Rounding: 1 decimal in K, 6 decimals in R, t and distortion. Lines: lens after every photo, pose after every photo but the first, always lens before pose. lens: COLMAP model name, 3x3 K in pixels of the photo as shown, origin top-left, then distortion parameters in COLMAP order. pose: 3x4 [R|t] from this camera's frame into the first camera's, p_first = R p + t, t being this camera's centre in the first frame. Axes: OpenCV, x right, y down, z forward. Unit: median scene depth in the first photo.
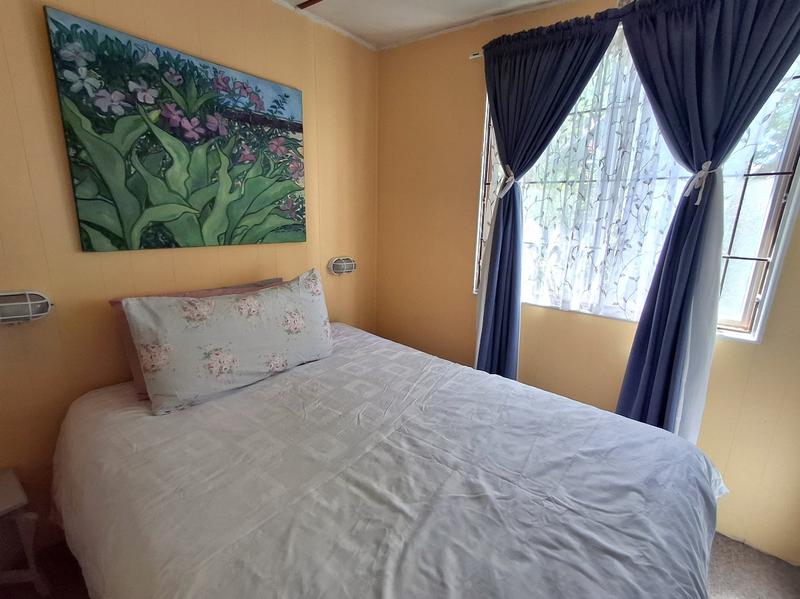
lens RADIAL K [[363.3, 0, 402.7], [0, 363.3, 296.7], [0, 0, 1]] dist [0.001080, 0.000592]
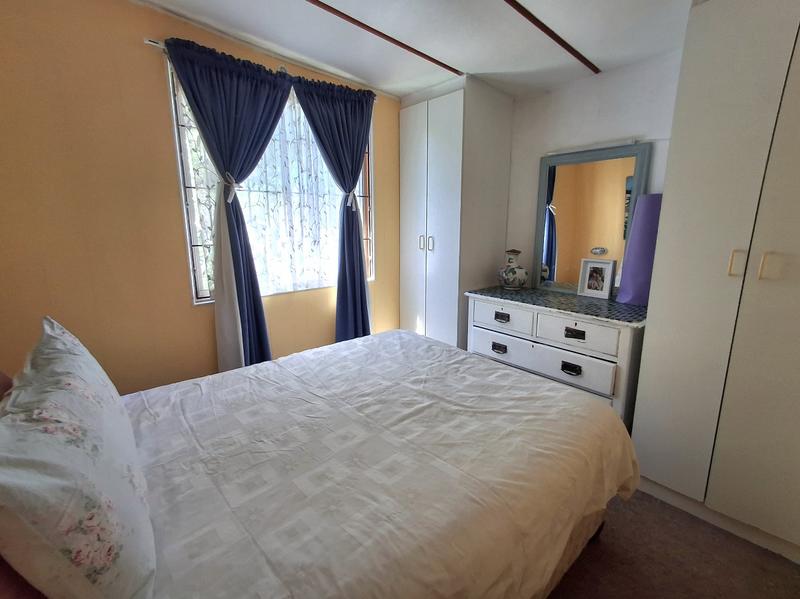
lens RADIAL K [[363.3, 0, 402.7], [0, 363.3, 296.7], [0, 0, 1]] dist [0.001080, 0.000592]
pose [[0.163575, -0.216022, 0.962589, -1.171368], [0.229747, 0.957245, 0.175781, -0.131474], [-0.959406, 0.192398, 0.206212, 0.572229]]
